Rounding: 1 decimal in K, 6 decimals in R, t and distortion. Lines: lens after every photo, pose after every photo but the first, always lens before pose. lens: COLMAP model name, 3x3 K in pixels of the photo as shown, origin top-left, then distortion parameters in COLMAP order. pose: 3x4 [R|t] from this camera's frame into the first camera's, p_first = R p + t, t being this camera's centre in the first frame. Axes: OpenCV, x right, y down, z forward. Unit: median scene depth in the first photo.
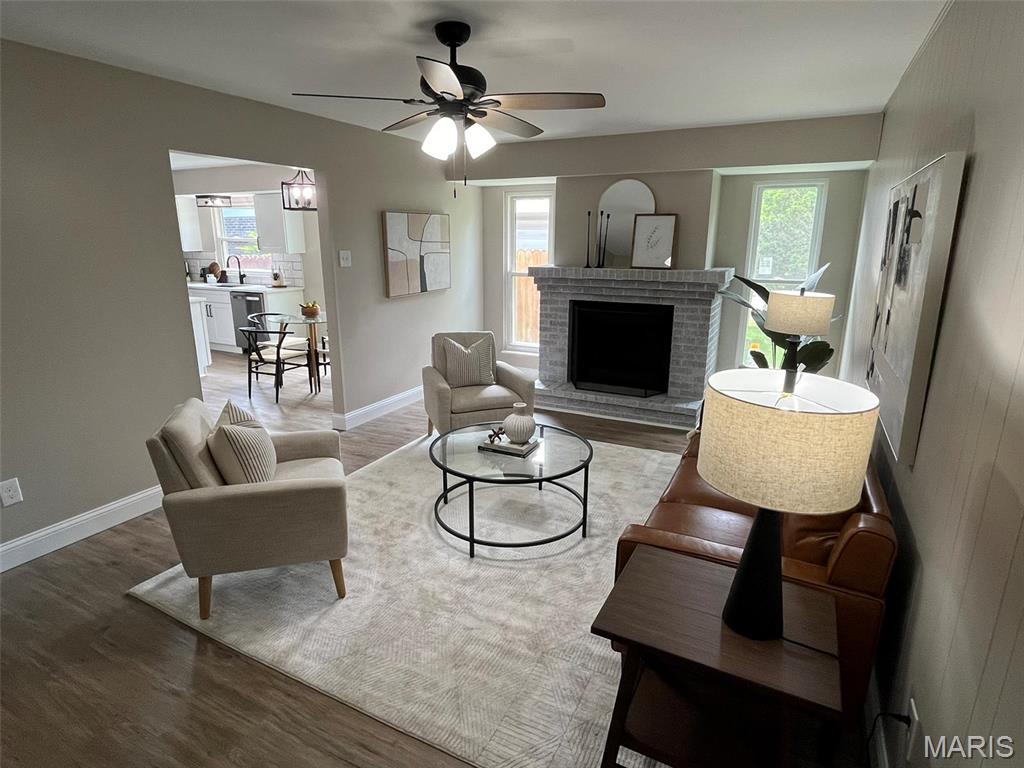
lens RADIAL K [[561.9, 0, 512.0], [0, 561.9, 384.0], [0, 0, 1]] dist [0.000239, 0.000356]
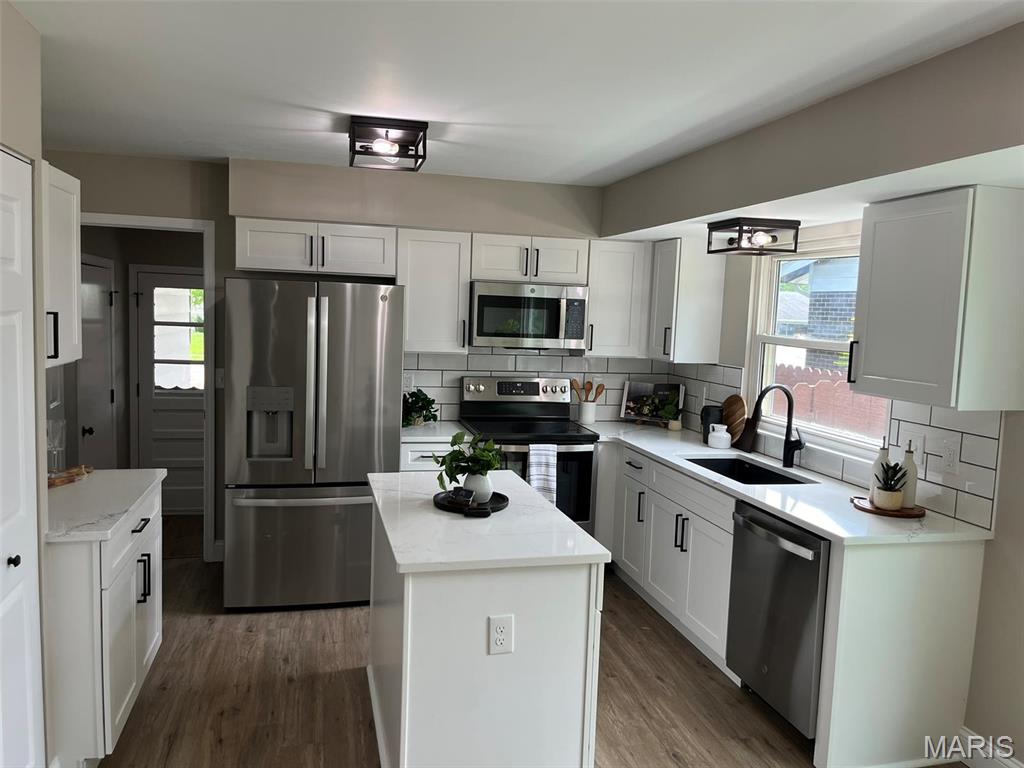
lens RADIAL K [[797.6, 0, 512.0], [0, 797.6, 384.0], [0, 0, 1]] dist [0.066952, -0.105080]
pose [[0.662192, 0.094641, -0.743334, -0.250919], [-0.223861, 0.971676, -0.075712, -0.165250], [0.715114, 0.216540, 0.664622, 0.585998]]
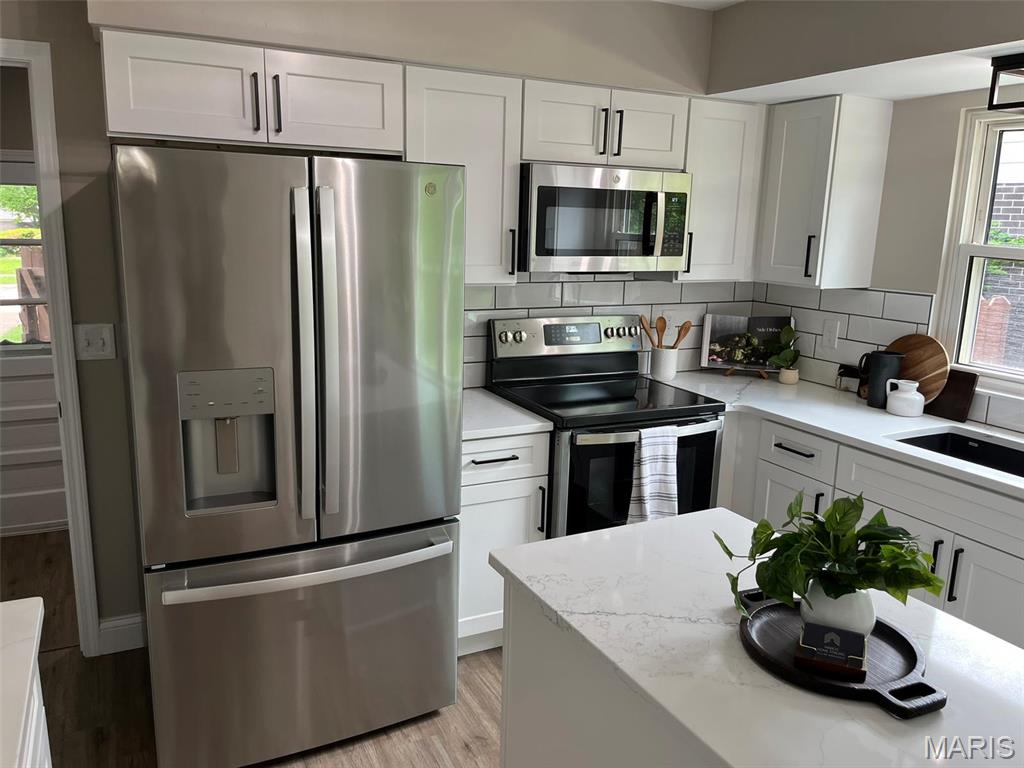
lens RADIAL K [[797.6, 0, 512.0], [0, 797.6, 384.0], [0, 0, 1]] dist [0.066952, -0.105080]
pose [[0.814189, 0.138212, -0.563909, -0.526206], [-0.170541, 0.985339, -0.004730, -0.178577], [0.554988, 0.100021, 0.825823, 0.657795]]
